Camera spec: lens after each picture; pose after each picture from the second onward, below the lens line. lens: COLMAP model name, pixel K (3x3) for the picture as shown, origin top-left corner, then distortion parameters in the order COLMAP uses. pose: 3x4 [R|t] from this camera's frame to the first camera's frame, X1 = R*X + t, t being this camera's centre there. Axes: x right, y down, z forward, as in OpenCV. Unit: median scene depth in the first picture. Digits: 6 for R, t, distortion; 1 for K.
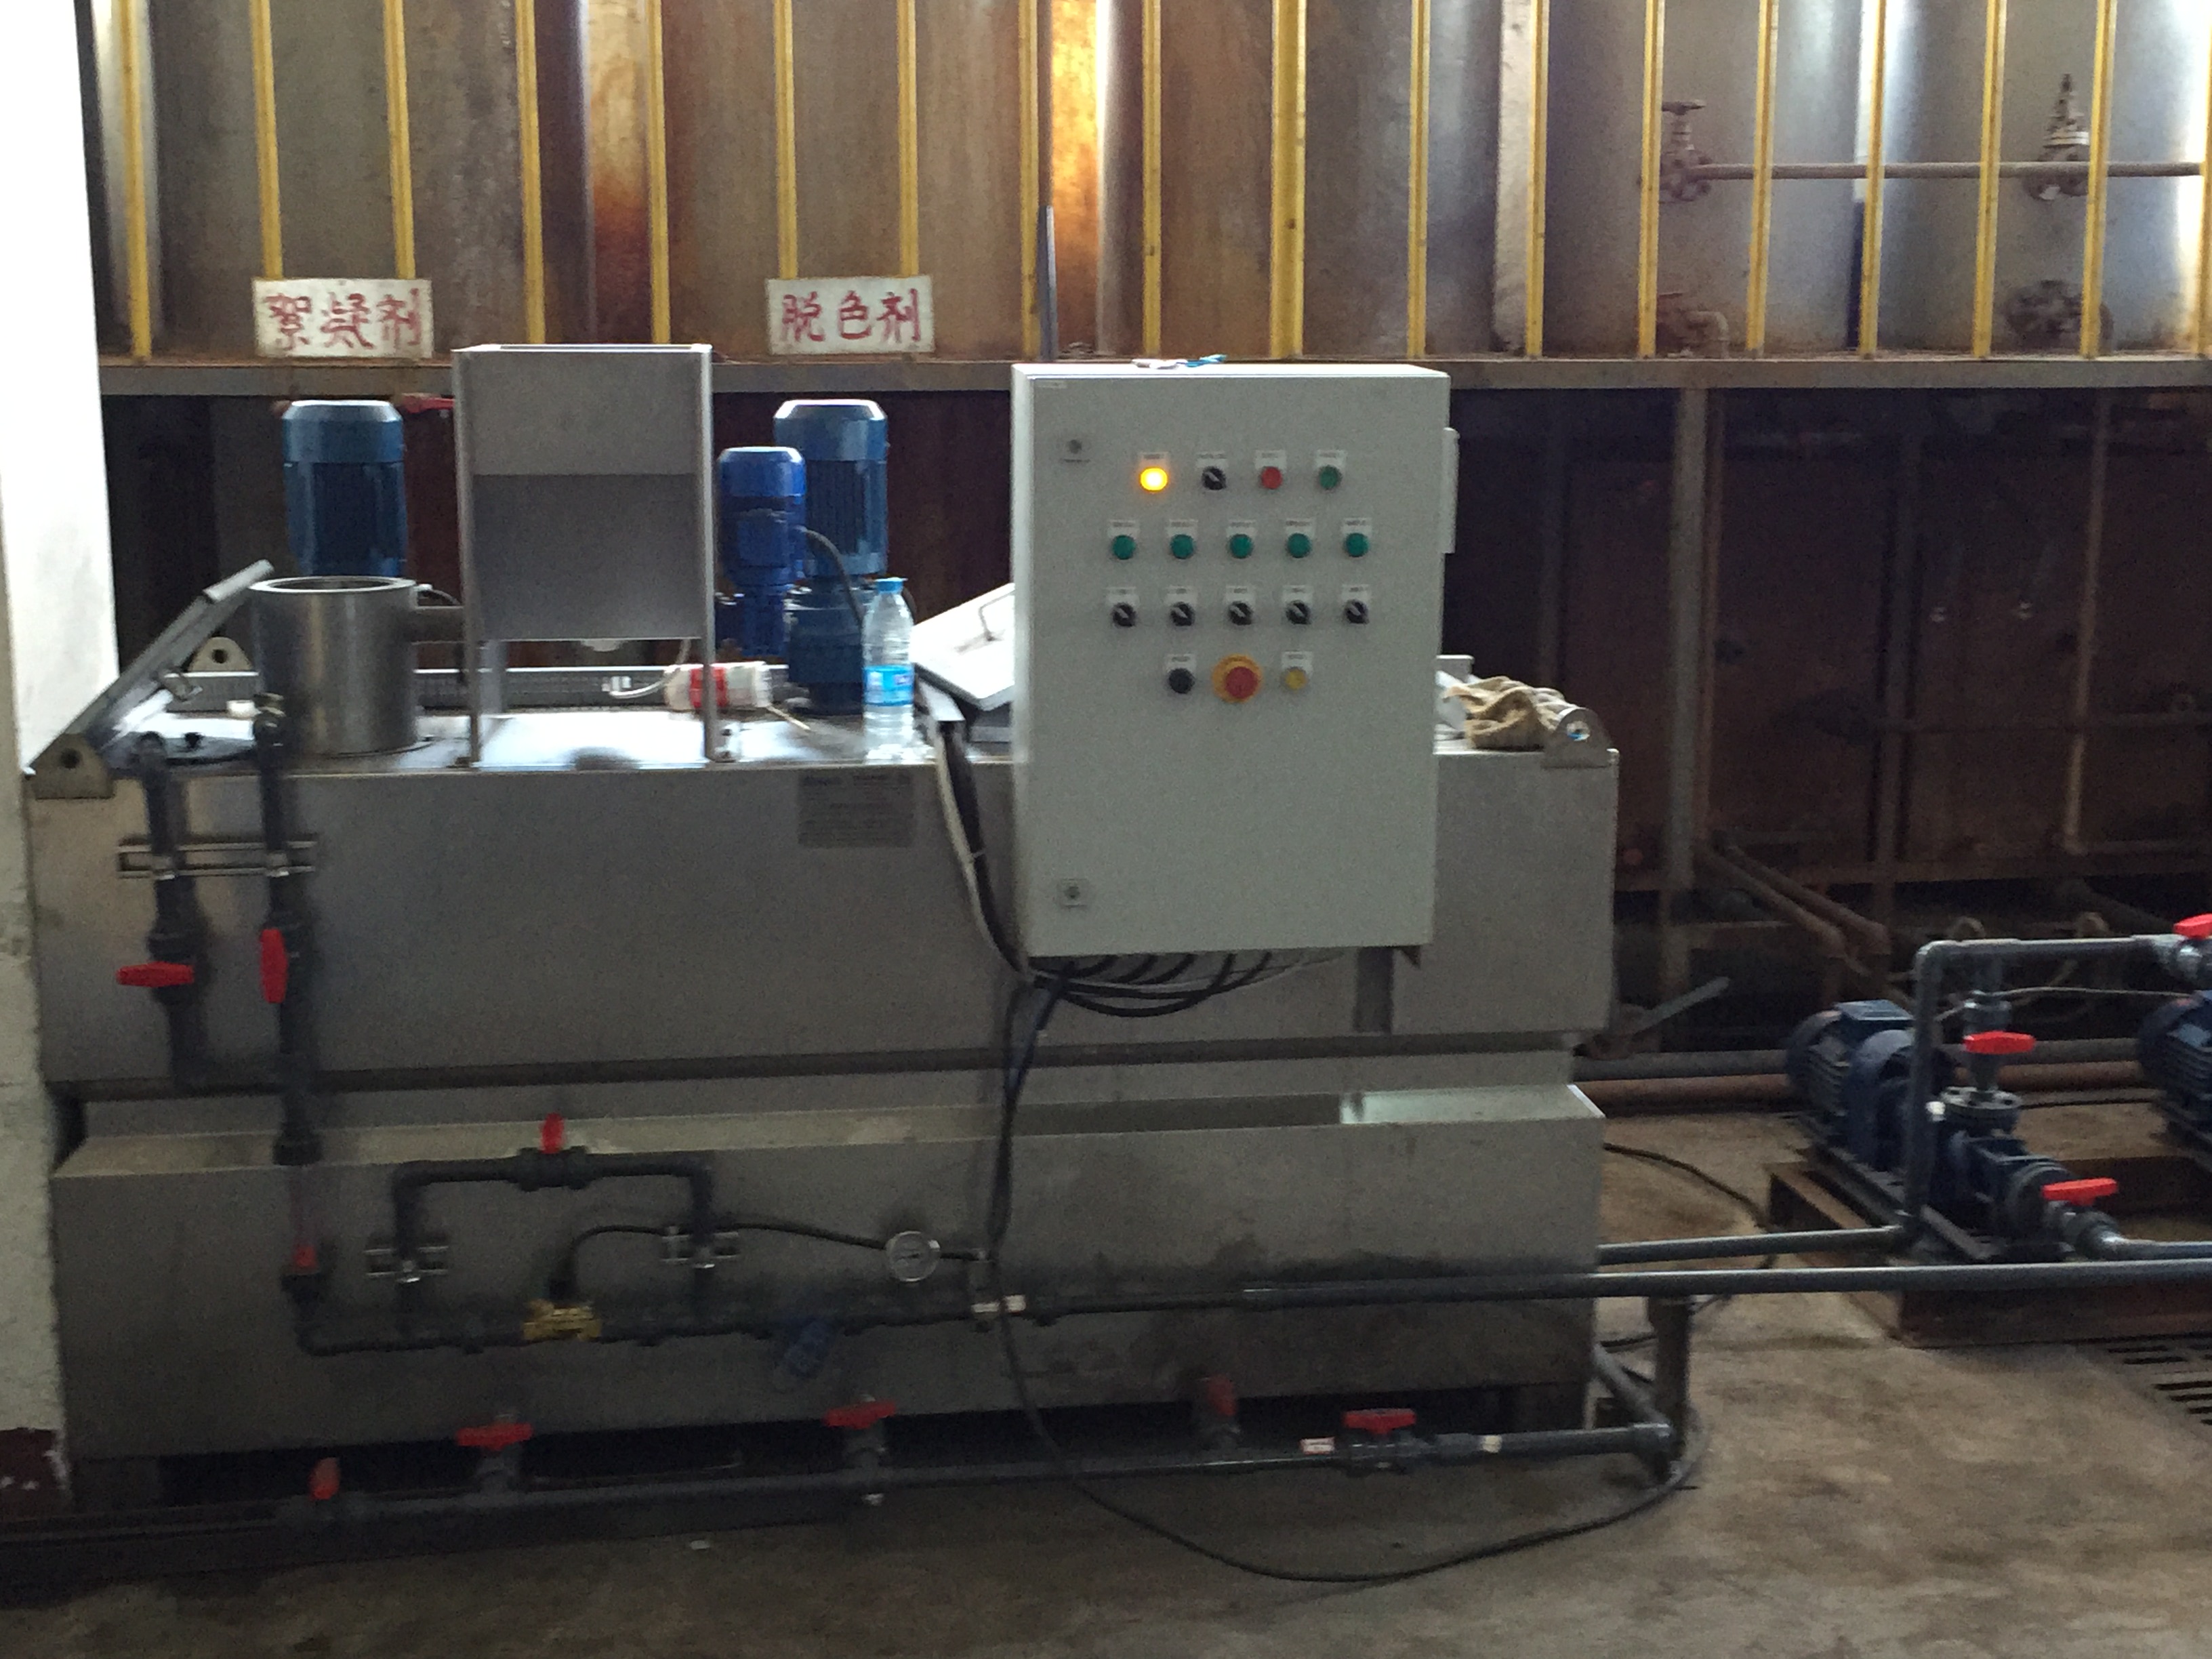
lens RADIAL K [[2767.5, 0, 1114.7], [0, 2767.5, 822.6], [0, 0, 1]] dist [0.066601, -0.056618]
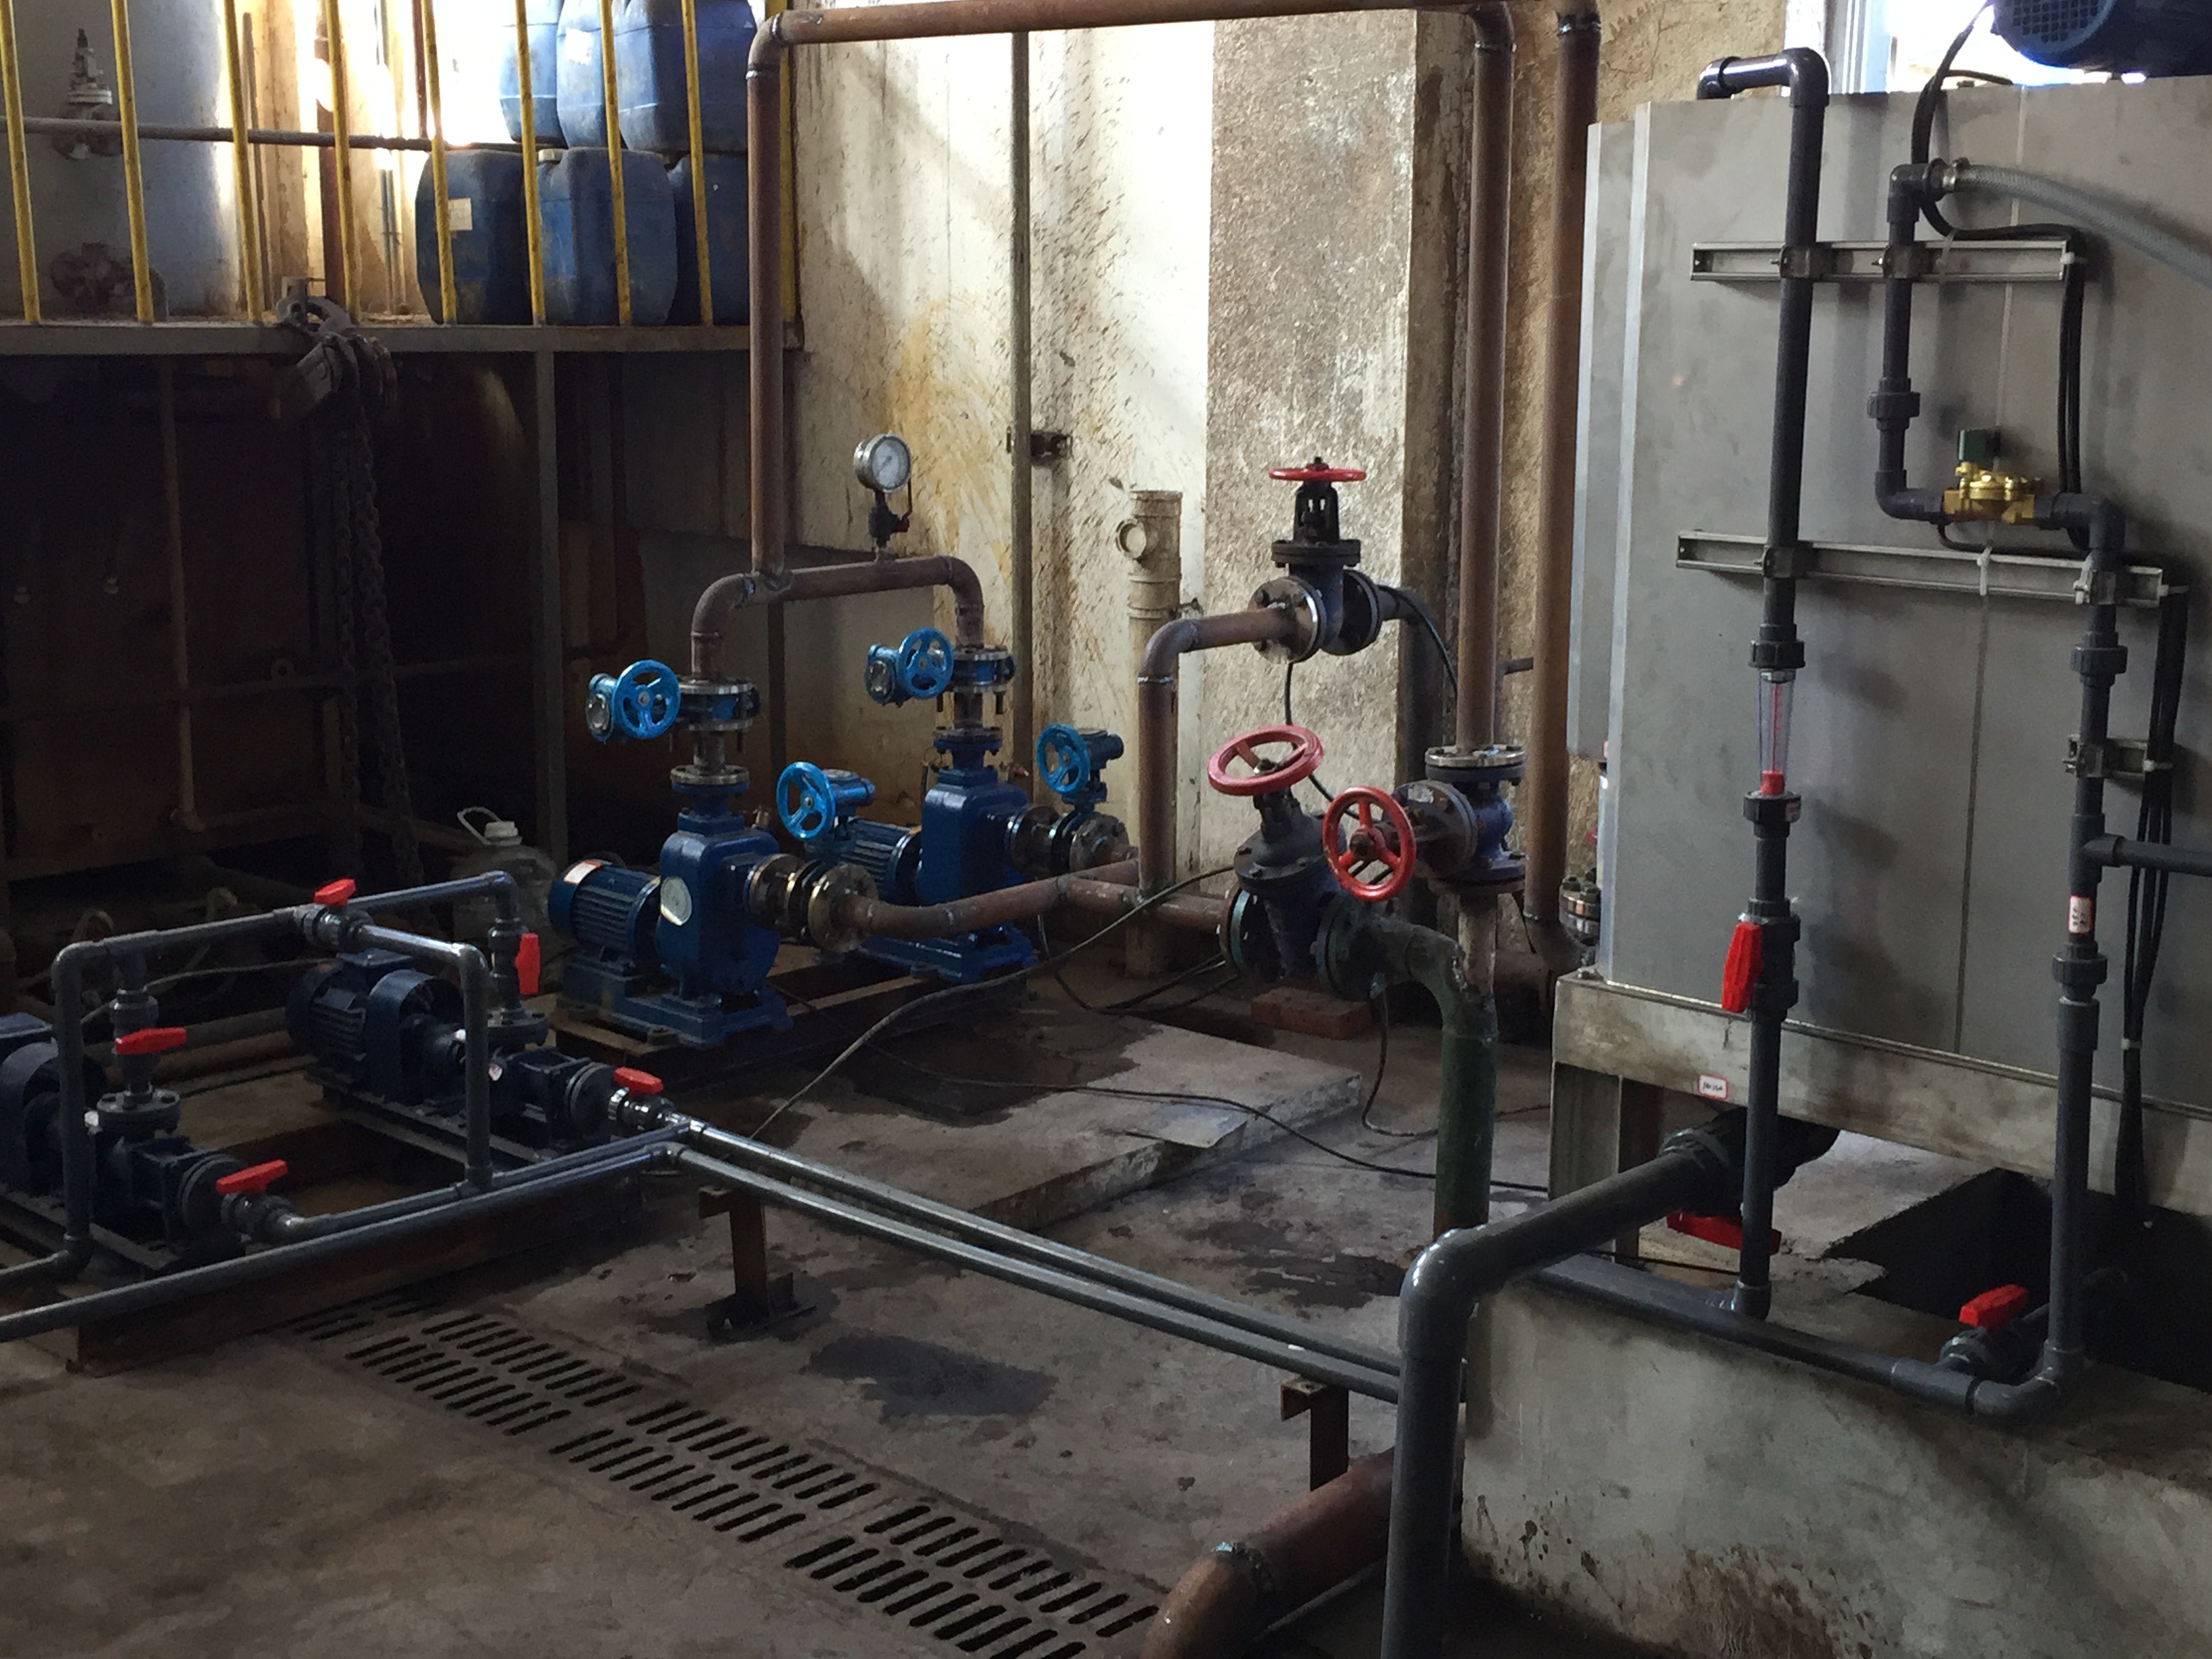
lens RADIAL K [[2777.3, 0, 1109.7], [0, 2777.3, 819.2], [0, 0, 1]] dist [0.060547, -0.018499]
pose [[0.787441, -0.110816, 0.606347, 0.001863], [0.104707, 0.993458, 0.045584, -0.004672], [-0.607431, 0.027594, 0.793893, 0.027725]]
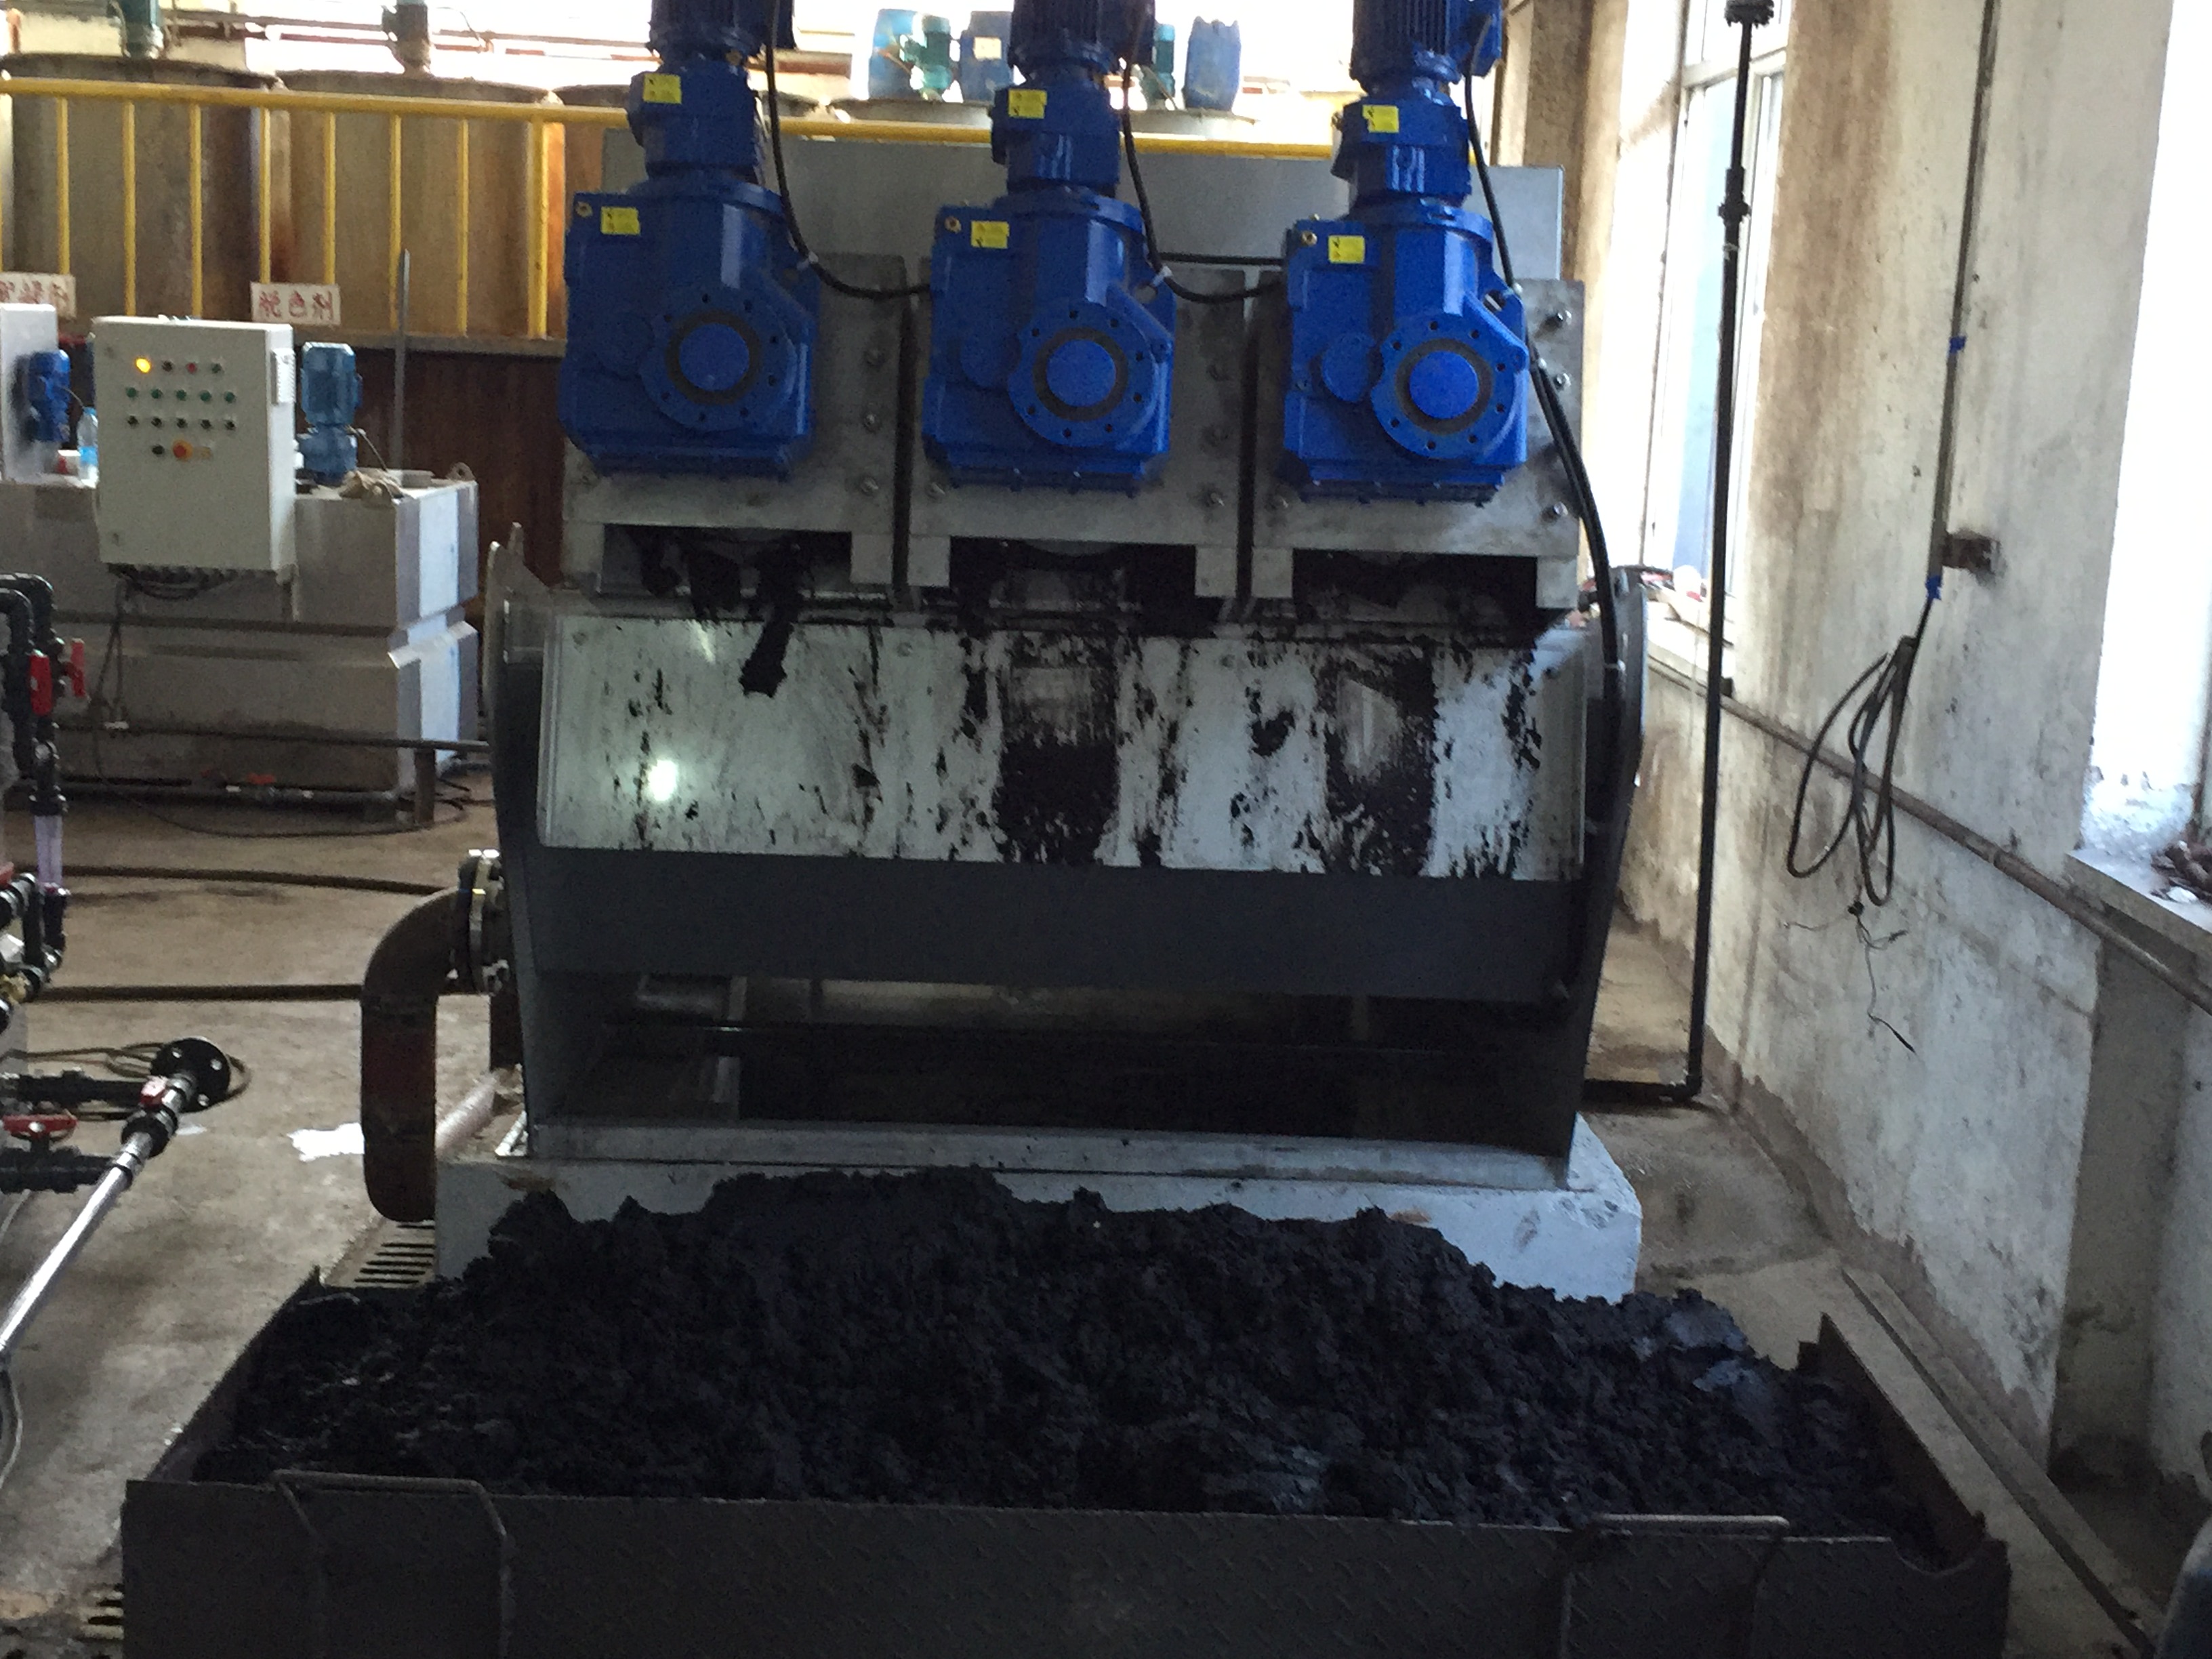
lens RADIAL K [[2767.5, 0, 1114.7], [0, 2767.5, 822.6], [0, 0, 1]] dist [0.066601, -0.056618]
pose [[0.988821, 0.065224, -0.134084, 1.227598], [-0.066628, 0.997760, -0.006004, 0.238593], [0.133392, 0.014871, 0.990952, -1.331574]]
